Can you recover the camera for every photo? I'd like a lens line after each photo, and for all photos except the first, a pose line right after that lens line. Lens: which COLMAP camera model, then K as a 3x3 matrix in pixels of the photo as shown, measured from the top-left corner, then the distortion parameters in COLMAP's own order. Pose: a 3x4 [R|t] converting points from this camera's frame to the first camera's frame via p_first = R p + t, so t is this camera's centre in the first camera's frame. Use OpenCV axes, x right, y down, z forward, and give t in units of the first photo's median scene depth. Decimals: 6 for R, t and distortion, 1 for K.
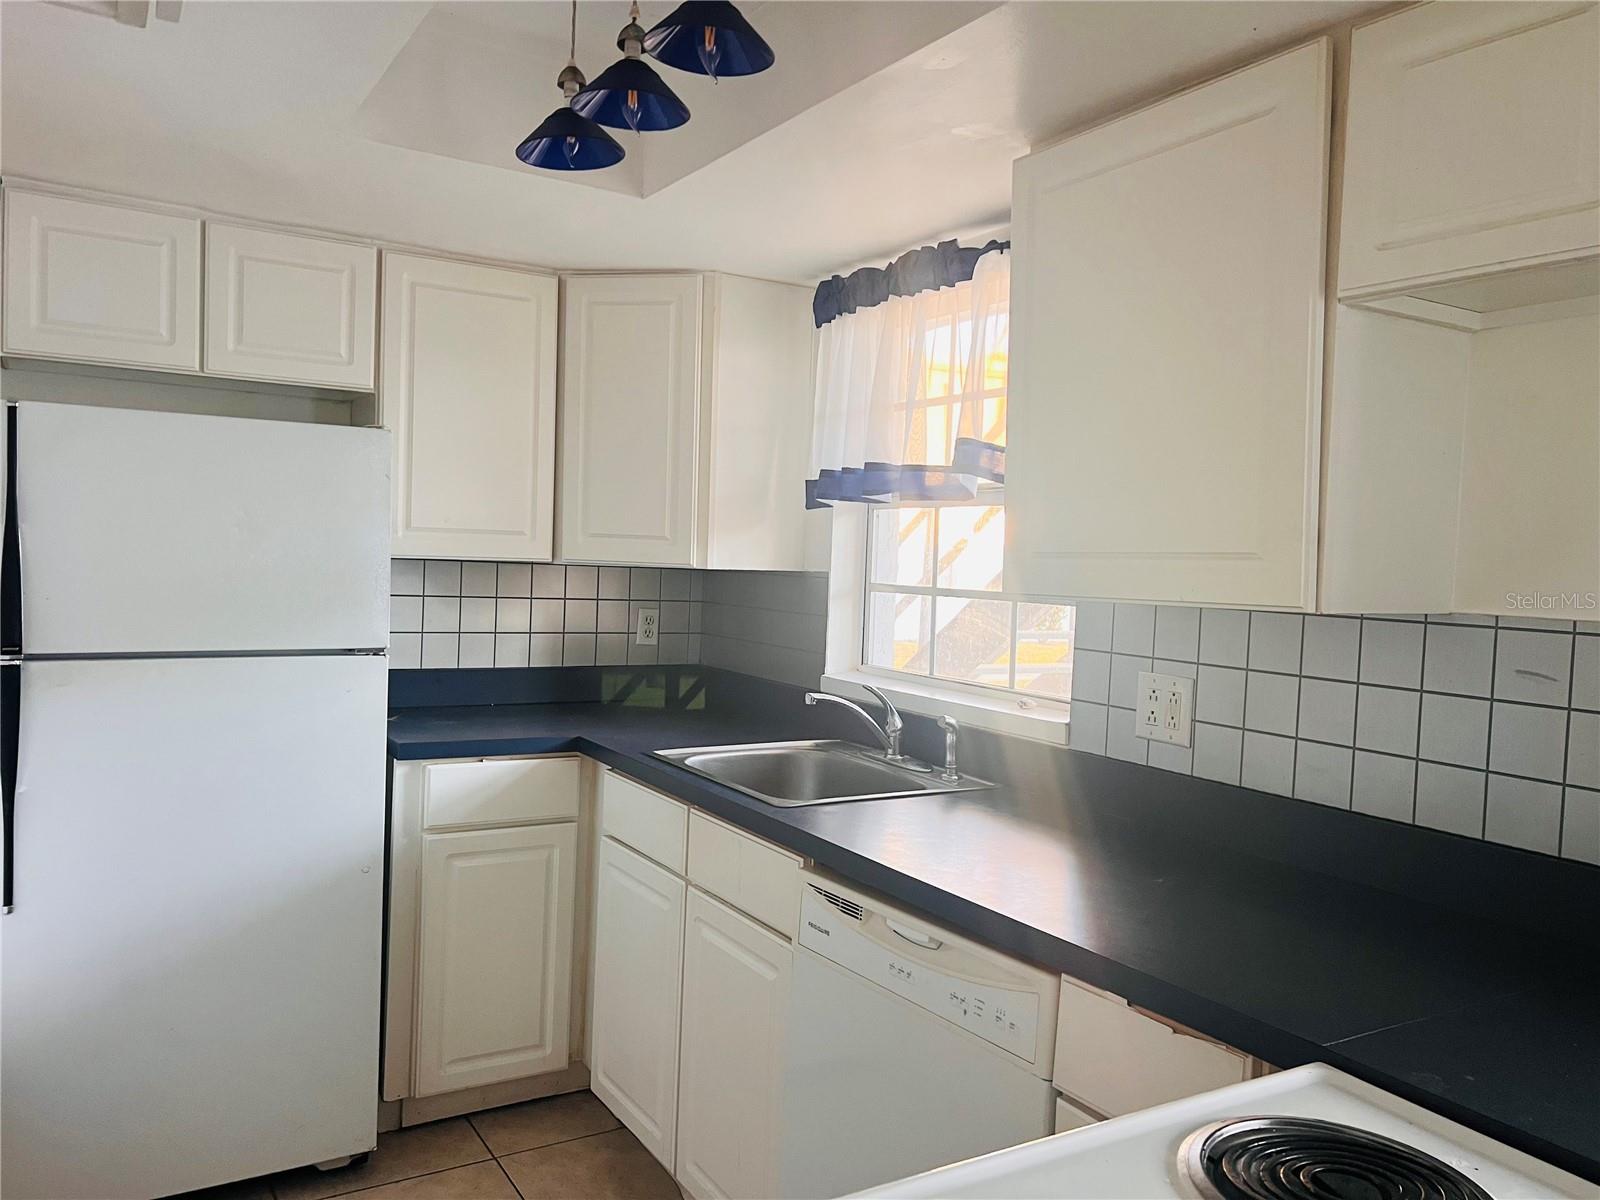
lens RADIAL K [[1222.7, 0, 814.1], [0, 1222.7, 599.1], [0, 0, 1]] dist [0.046584, -0.049168]
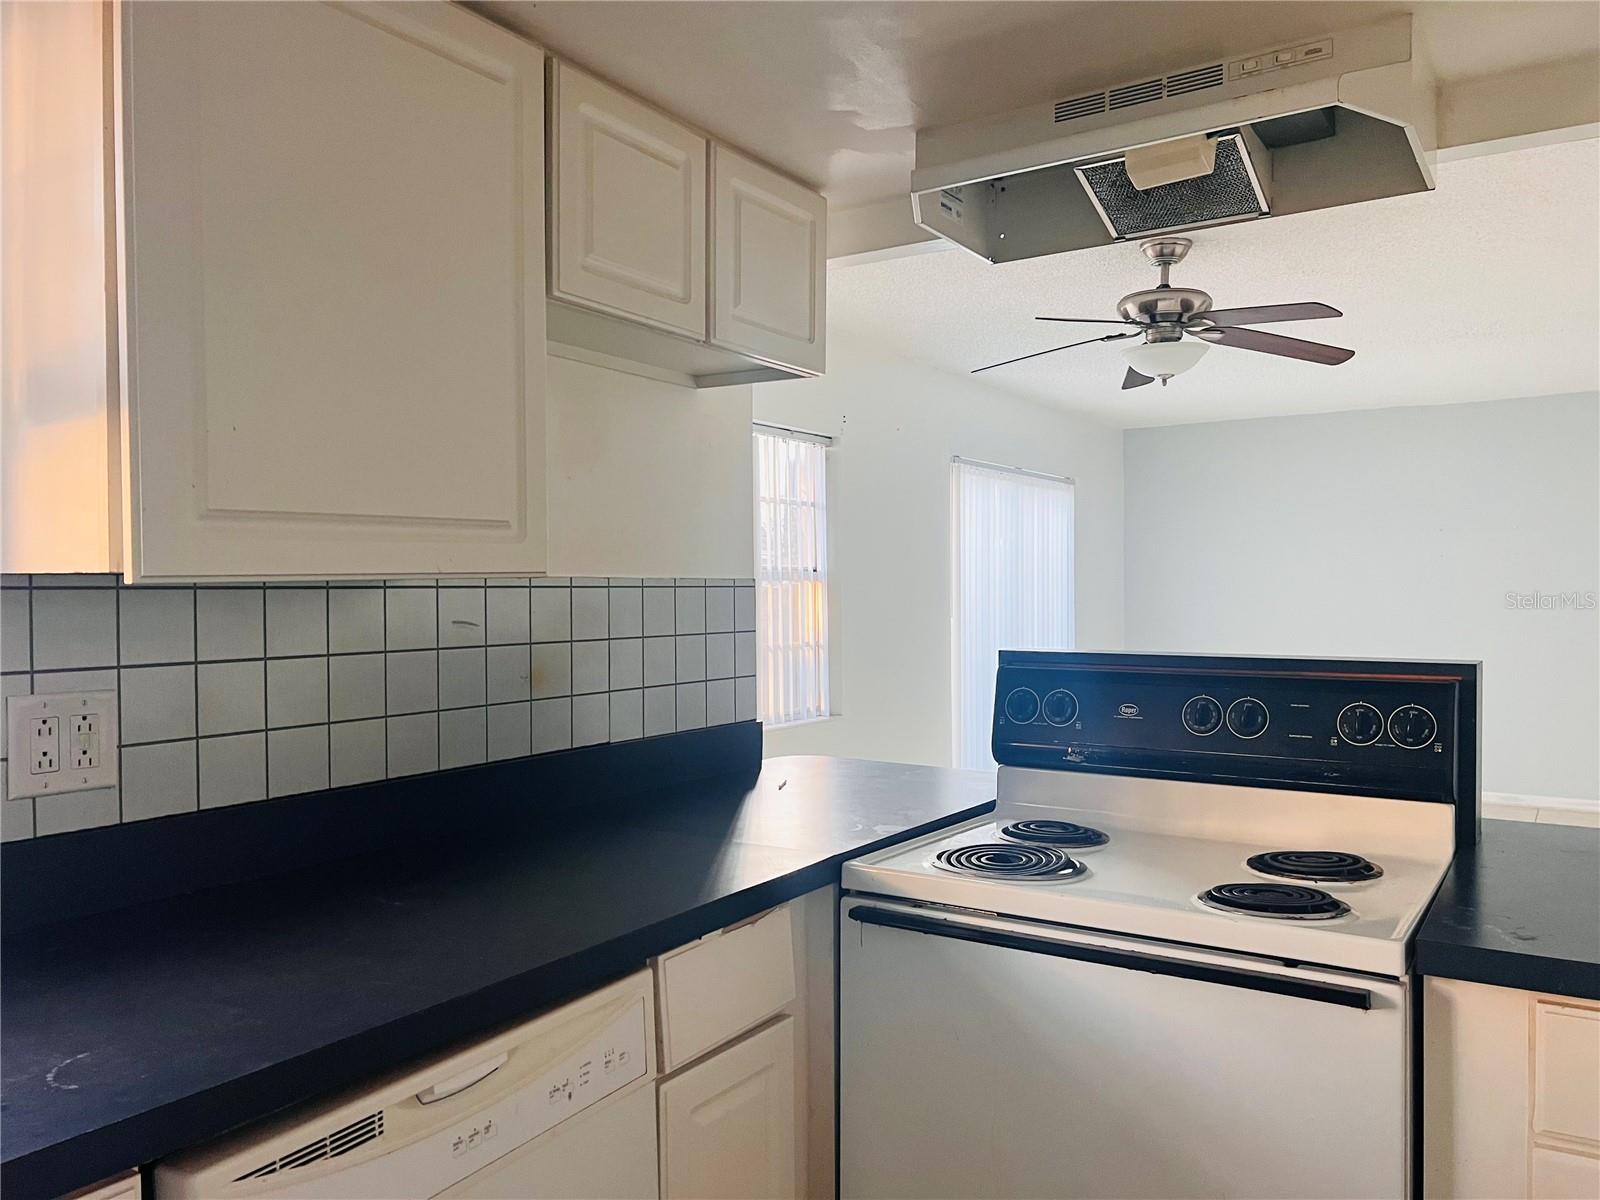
lens RADIAL K [[1222.7, 0, 817.6], [0, 1222.7, 609.4], [0, 0, 1]] dist [0.046584, -0.049168]
pose [[-0.439911, -0.070432, 0.895275, -0.408509], [0.005996, 0.996667, 0.081354, -0.030453], [-0.898022, 0.041157, -0.438022, 0.747107]]
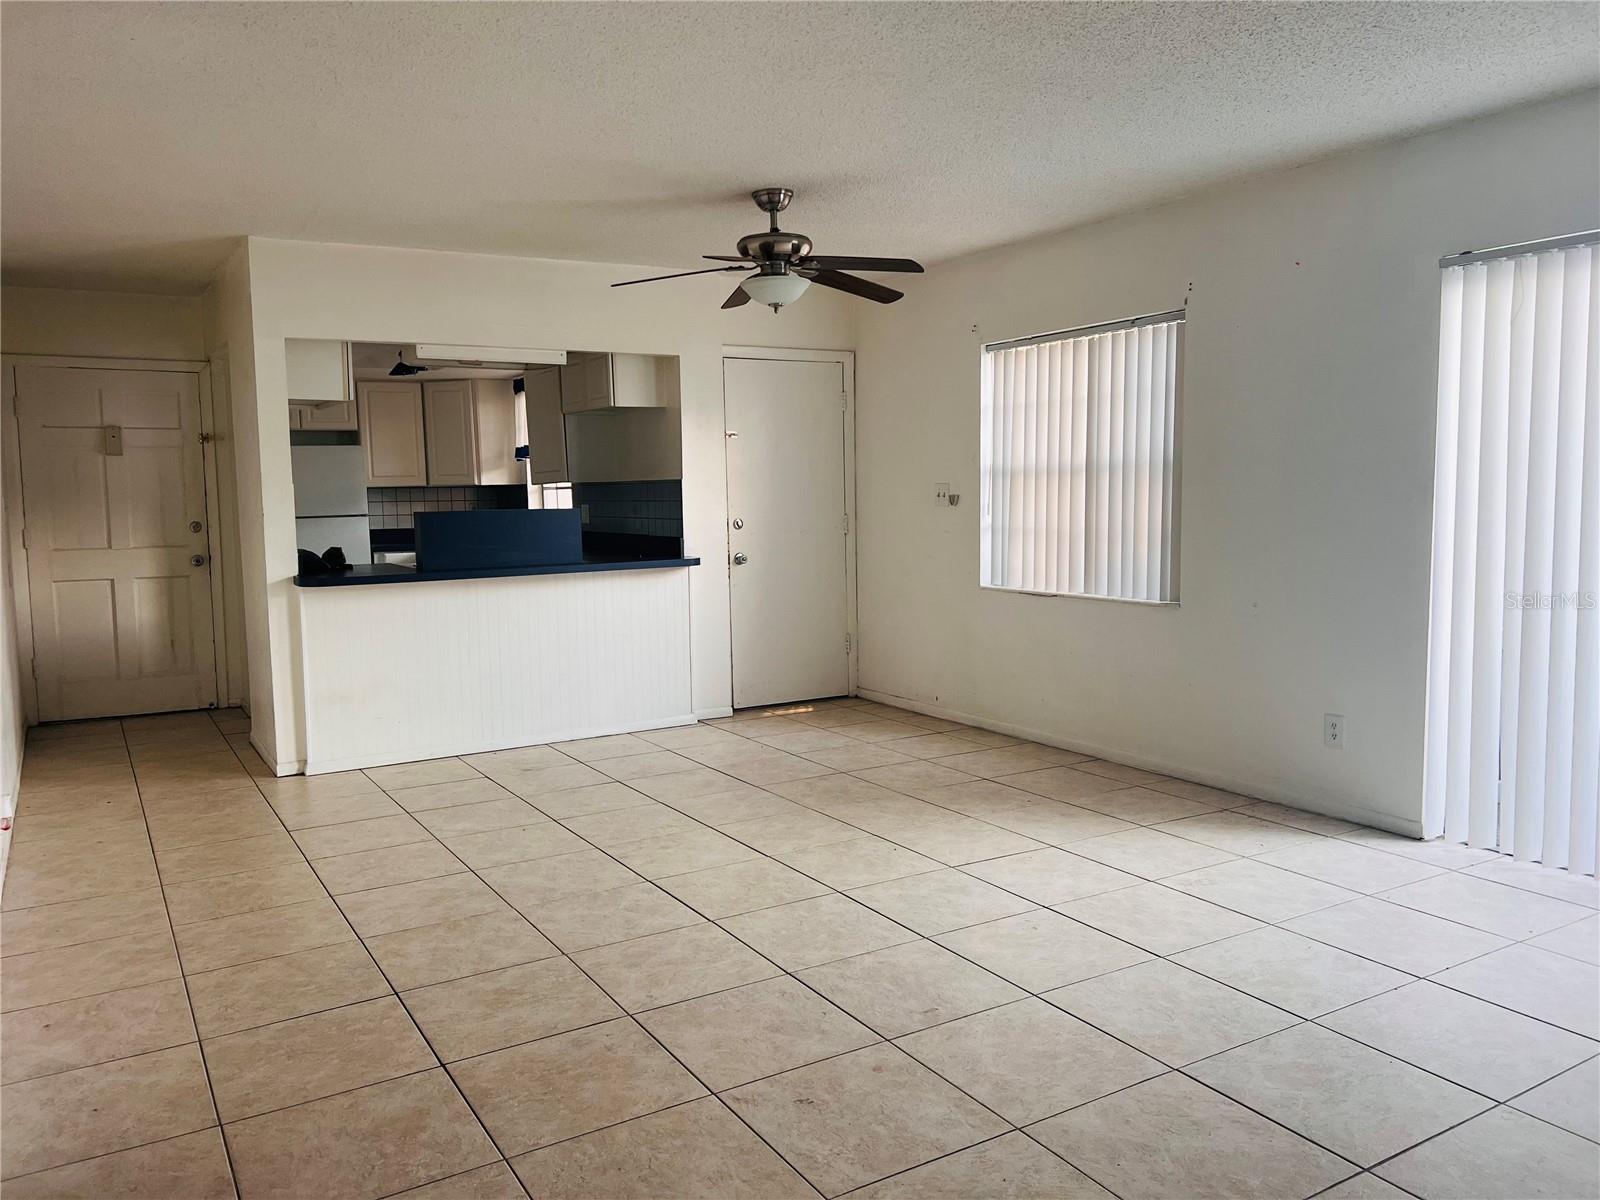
lens RADIAL K [[1222.7, 0, 809.8], [0, 1222.7, 605.7], [0, 0, 1]] dist [0.046584, -0.049168]
pose [[0.998231, -0.056537, -0.018375, 0.792011], [0.057543, 0.996552, 0.059778, 0.142309], [0.014932, -0.060730, 0.998043, -2.047505]]
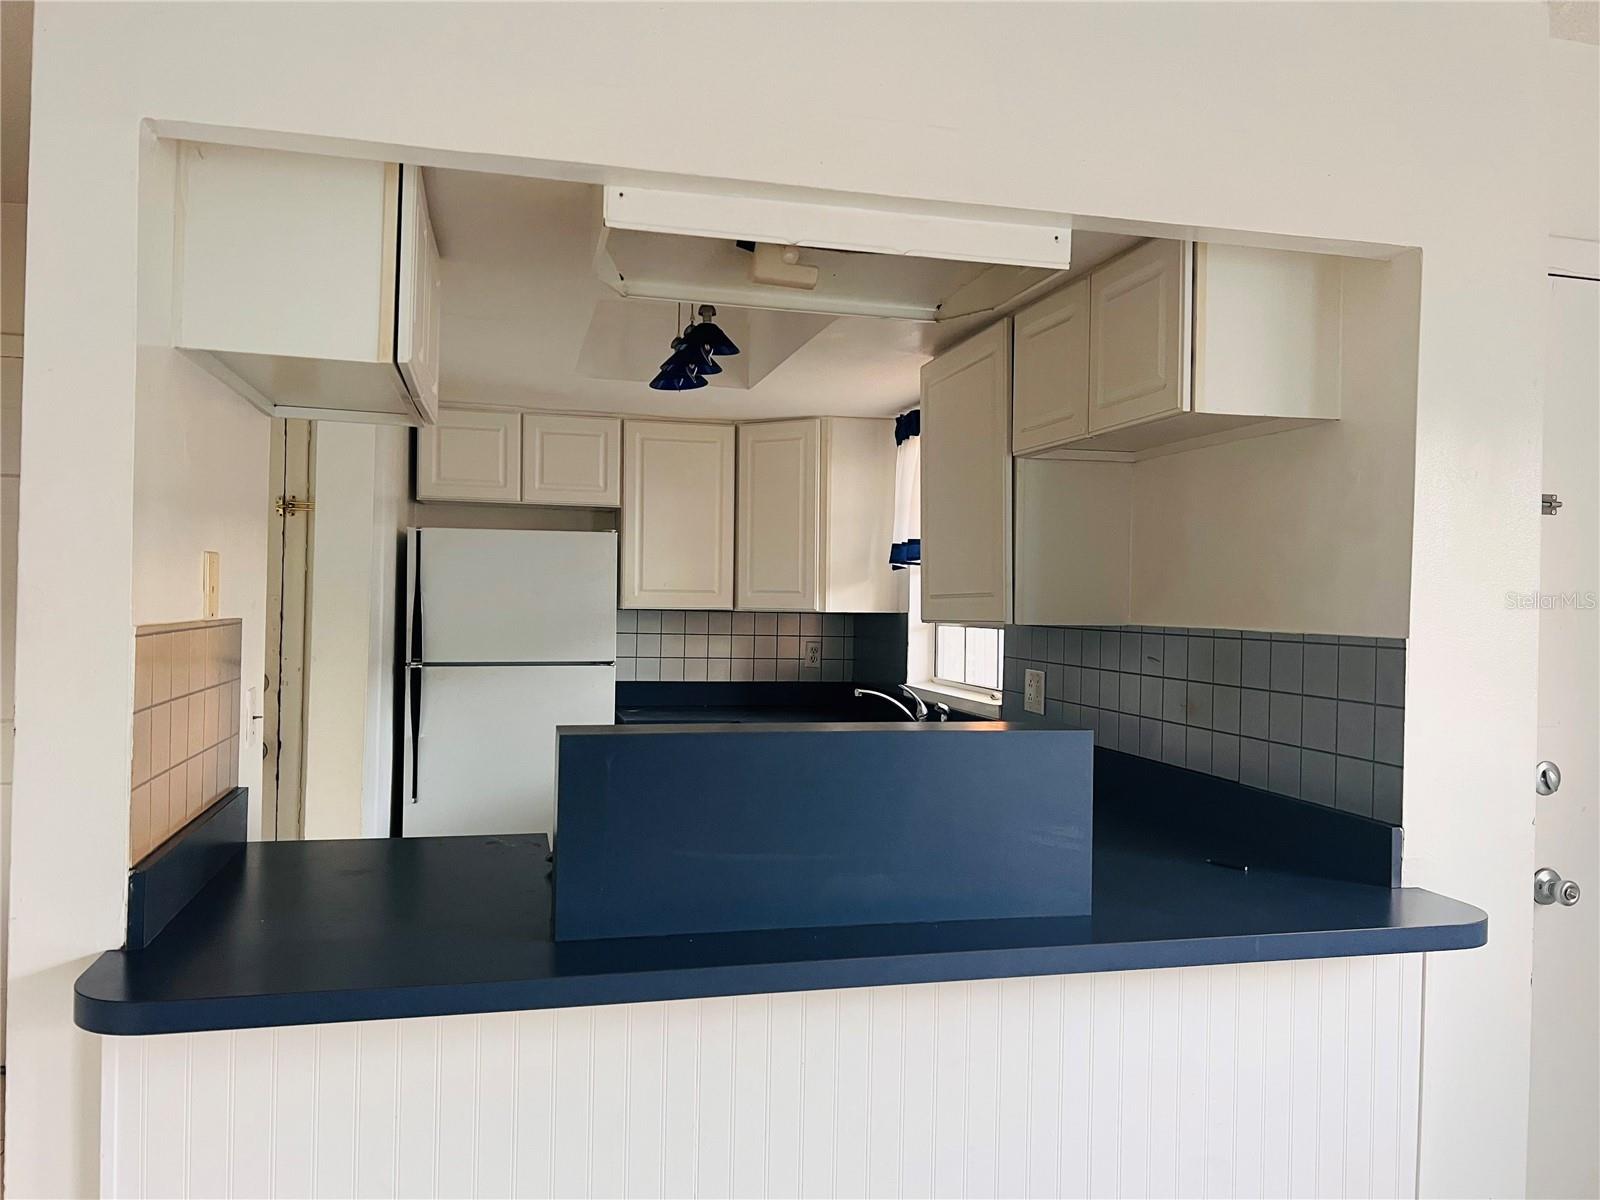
lens RADIAL K [[1222.7, 0, 823.6], [0, 1222.7, 602.2], [0, 0, 1]] dist [0.046584, -0.049168]
pose [[0.955298, -0.020323, -0.294945, 0.399988], [0.007340, 0.998957, -0.045059, 0.034175], [0.295553, 0.040880, 0.954451, -0.489900]]
